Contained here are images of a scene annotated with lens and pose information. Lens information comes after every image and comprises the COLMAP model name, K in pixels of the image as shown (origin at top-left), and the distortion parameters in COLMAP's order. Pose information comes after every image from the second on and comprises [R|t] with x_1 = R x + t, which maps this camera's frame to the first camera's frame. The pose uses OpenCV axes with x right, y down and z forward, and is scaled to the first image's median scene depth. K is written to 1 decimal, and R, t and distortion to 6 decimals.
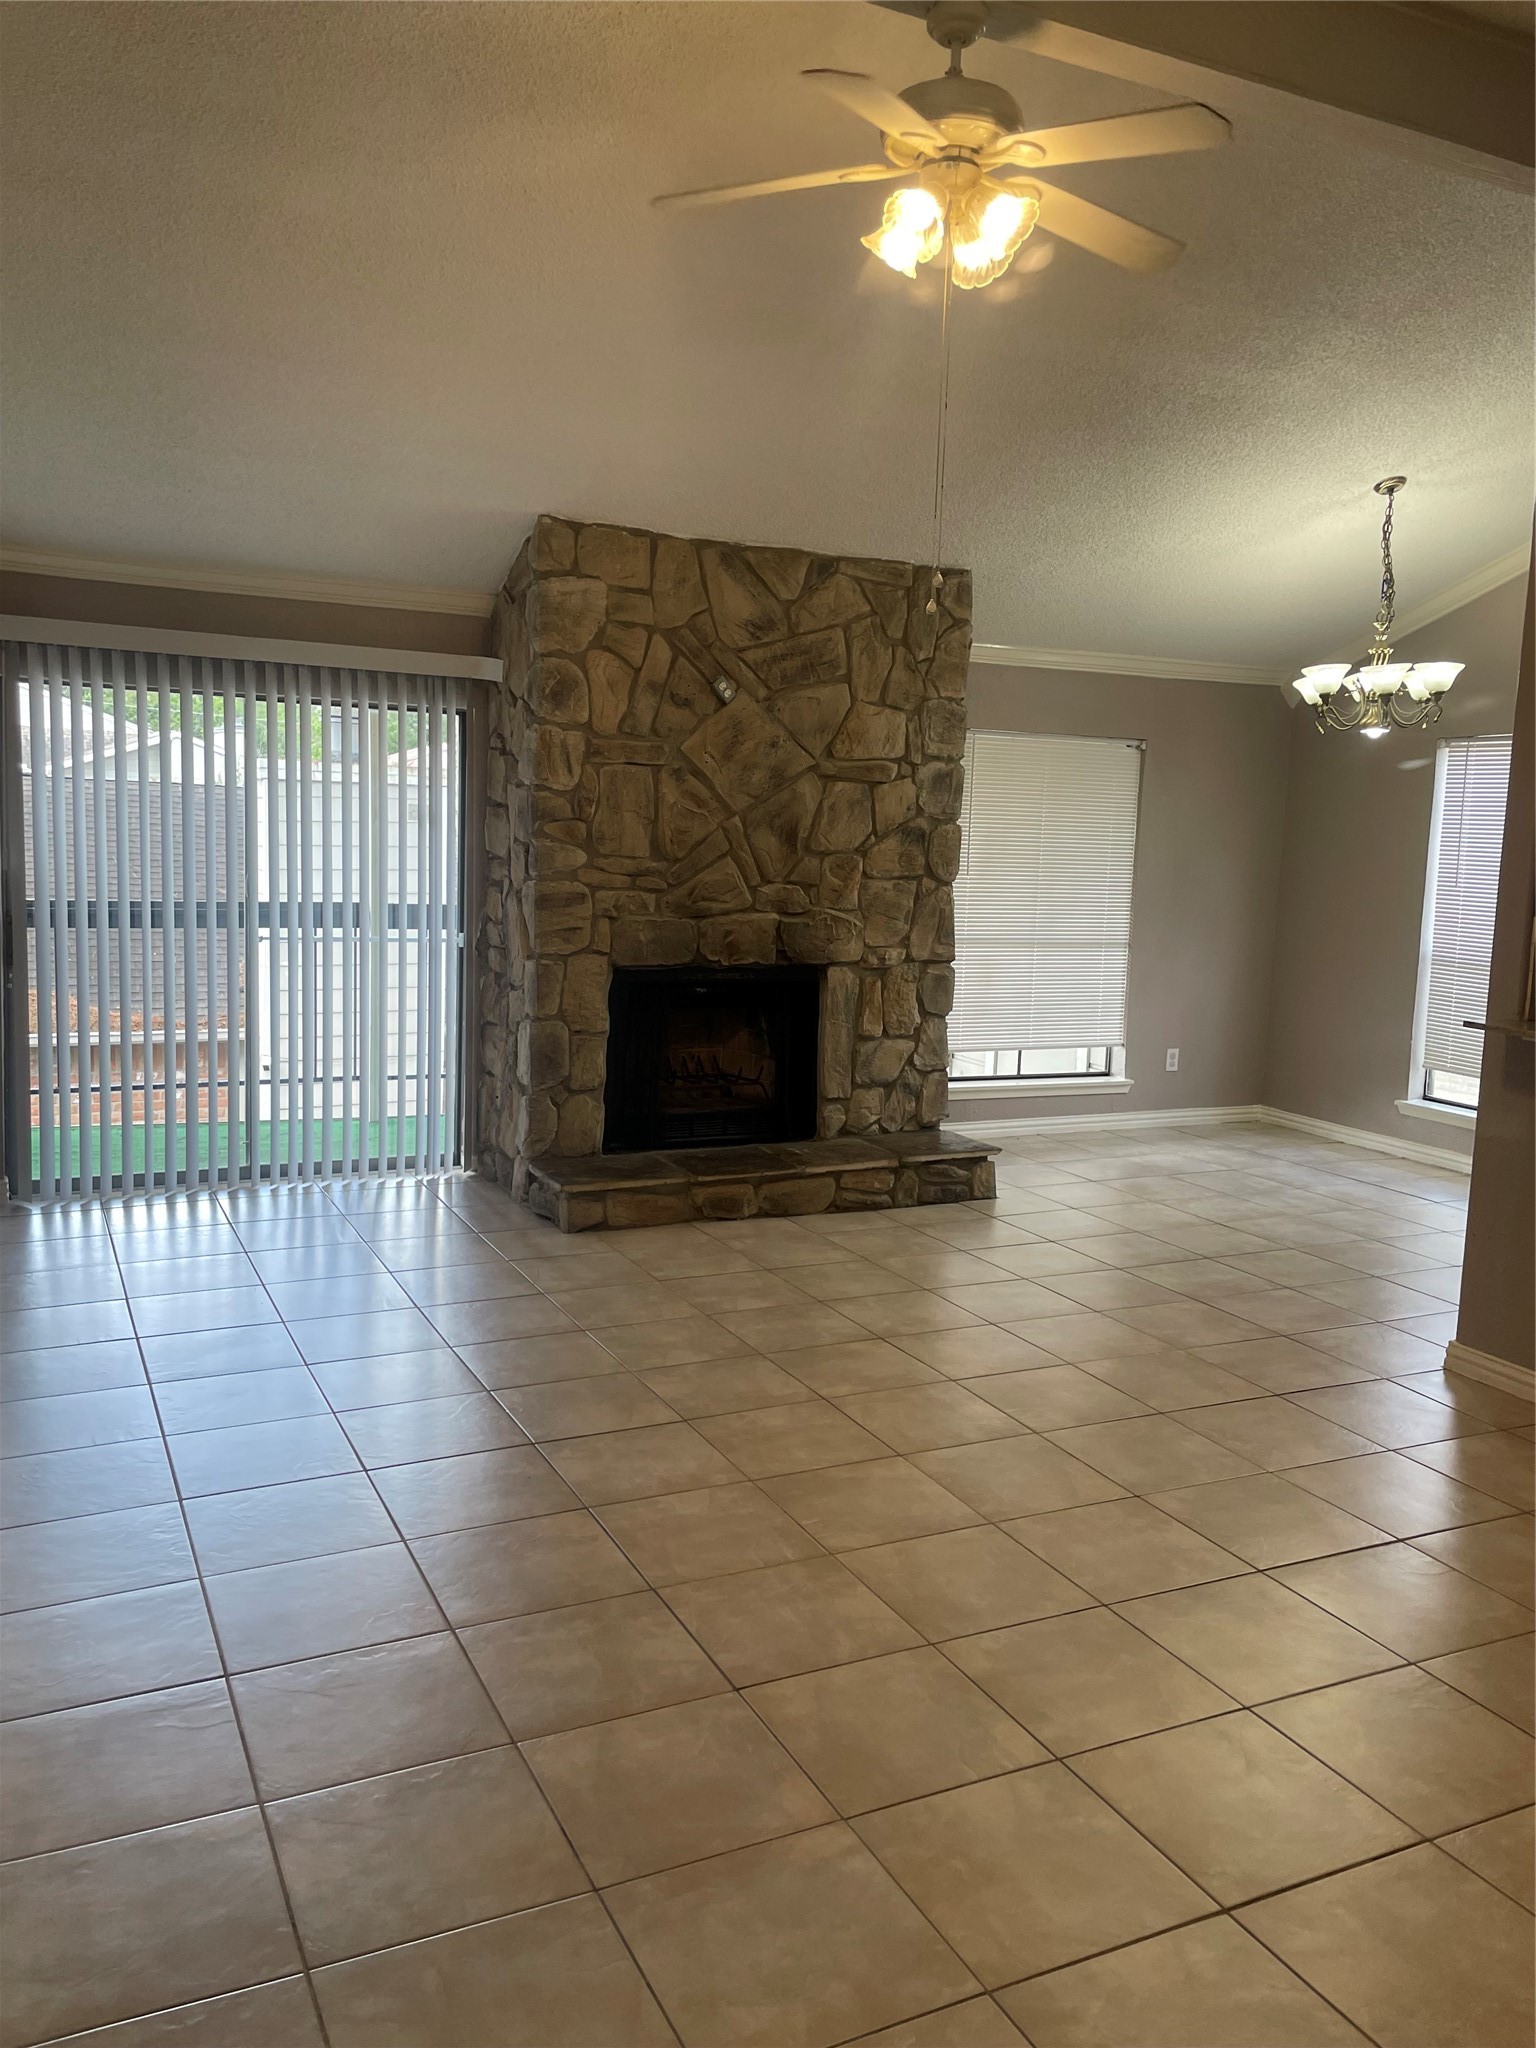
lens RADIAL K [[1544.2, 0, 763.4], [0, 1544.2, 1039.7], [0, 0, 1]] dist [0.102586, -0.218577]
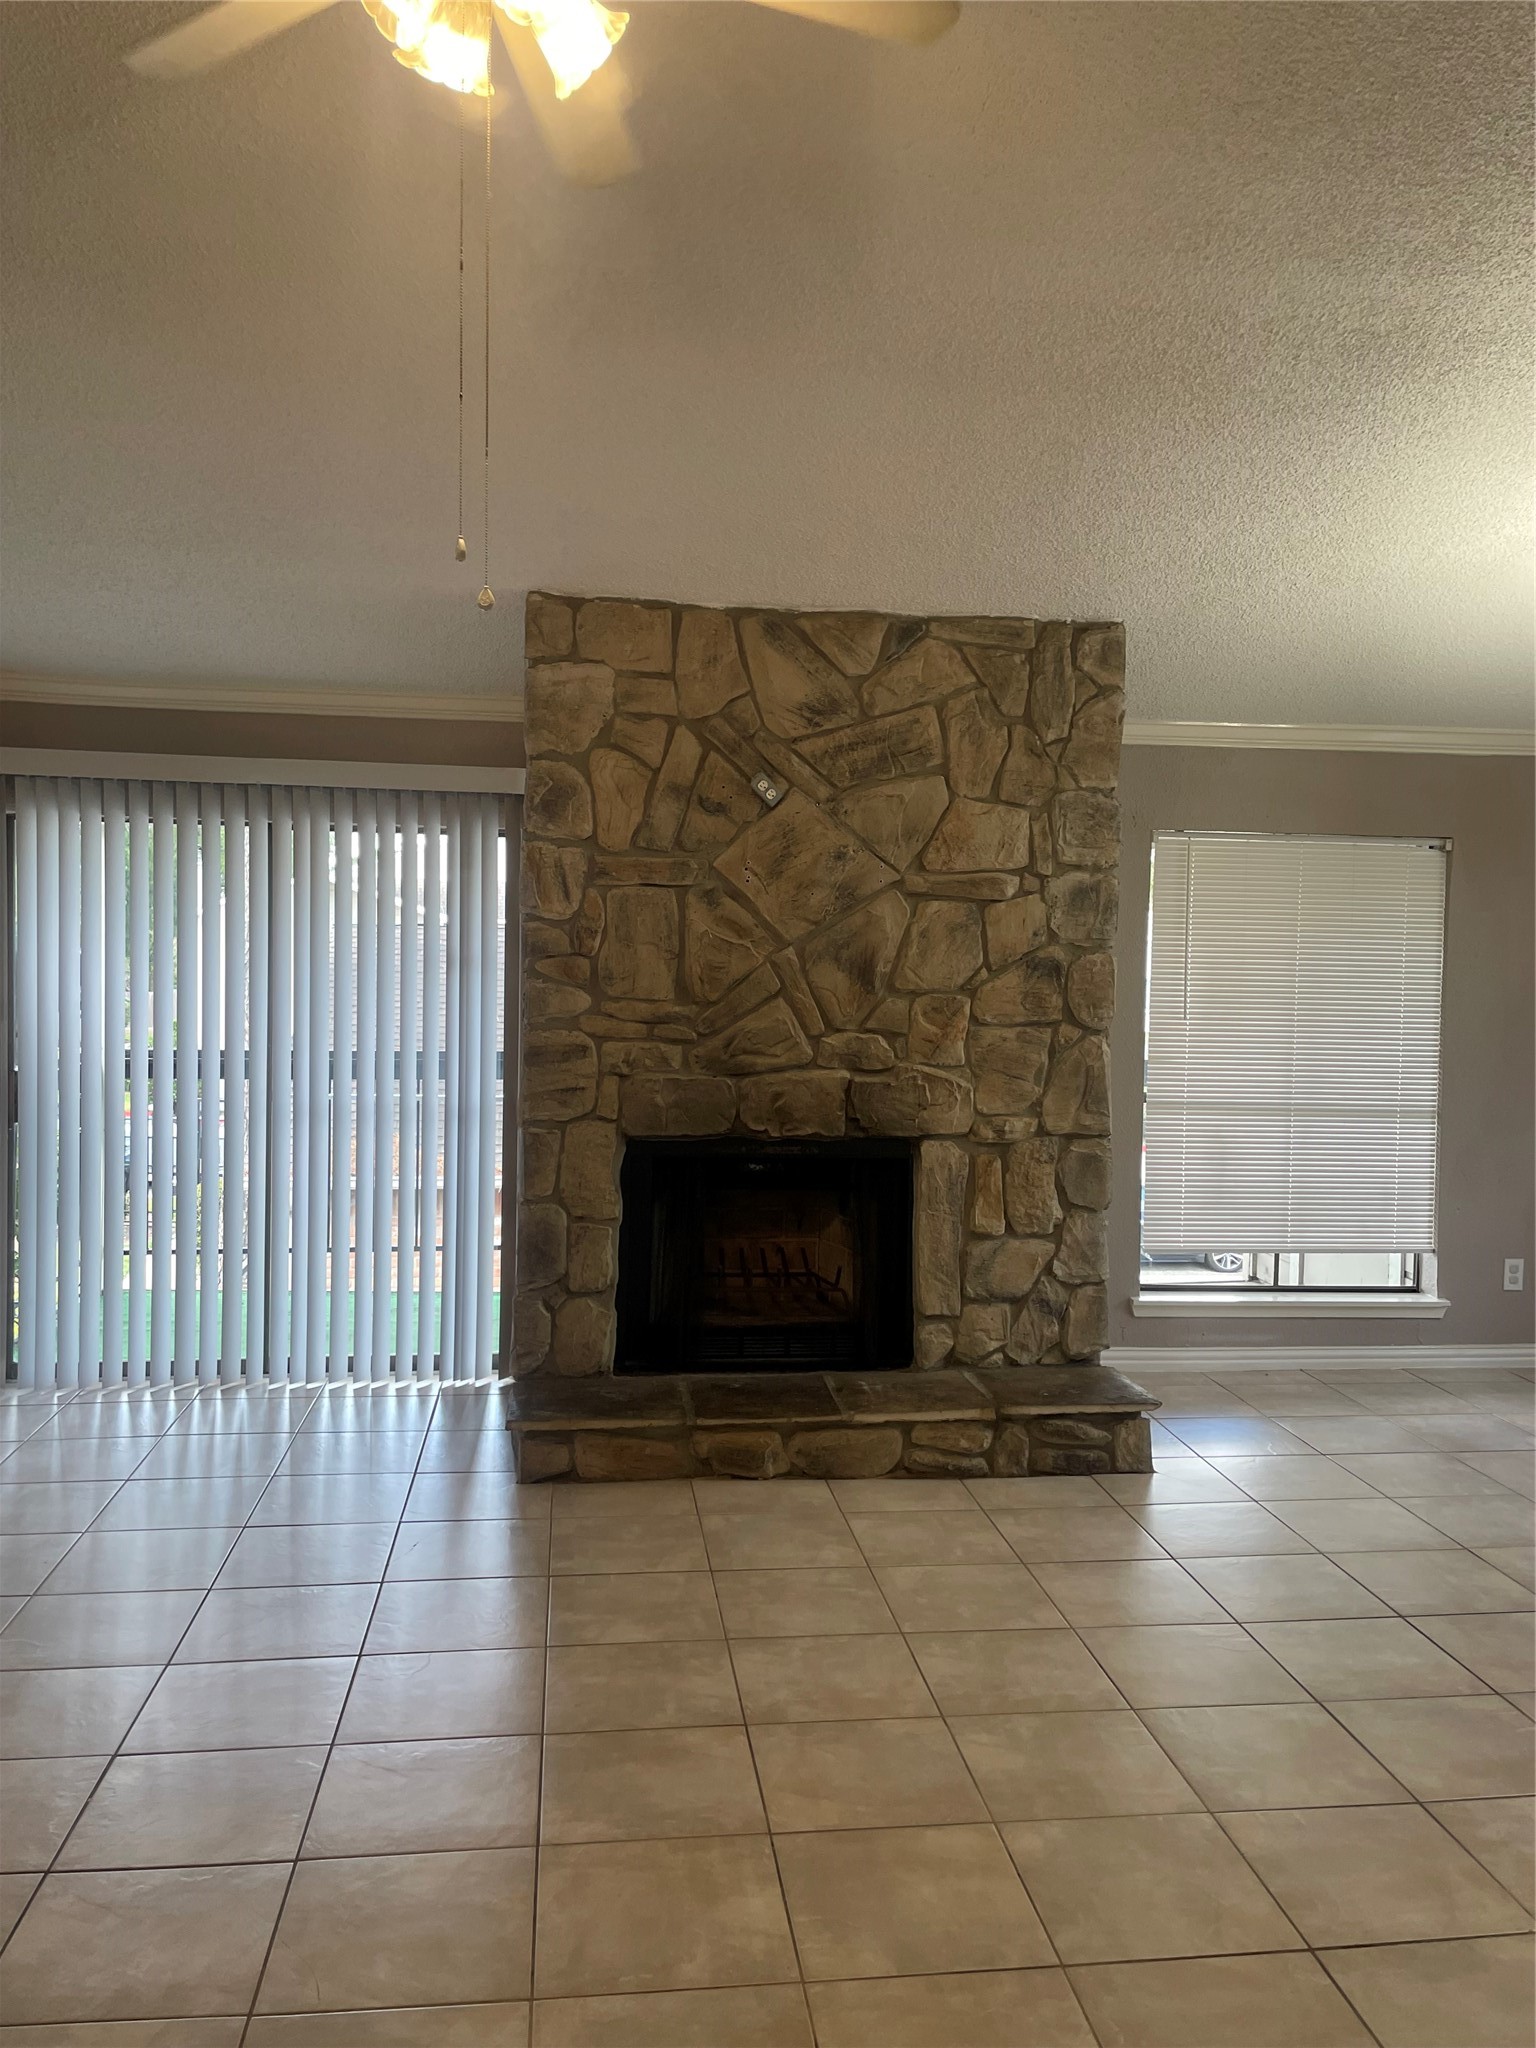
lens RADIAL K [[1559.6, 0, 768.0], [0, 1559.6, 1024.0], [0, 0, 1]] dist [0.101916, -0.166742]
pose [[0.949034, -0.001860, -0.315168, 0.219811], [-0.029528, 0.995059, -0.094788, -0.030091], [0.313787, 0.099263, 0.944290, 0.250637]]
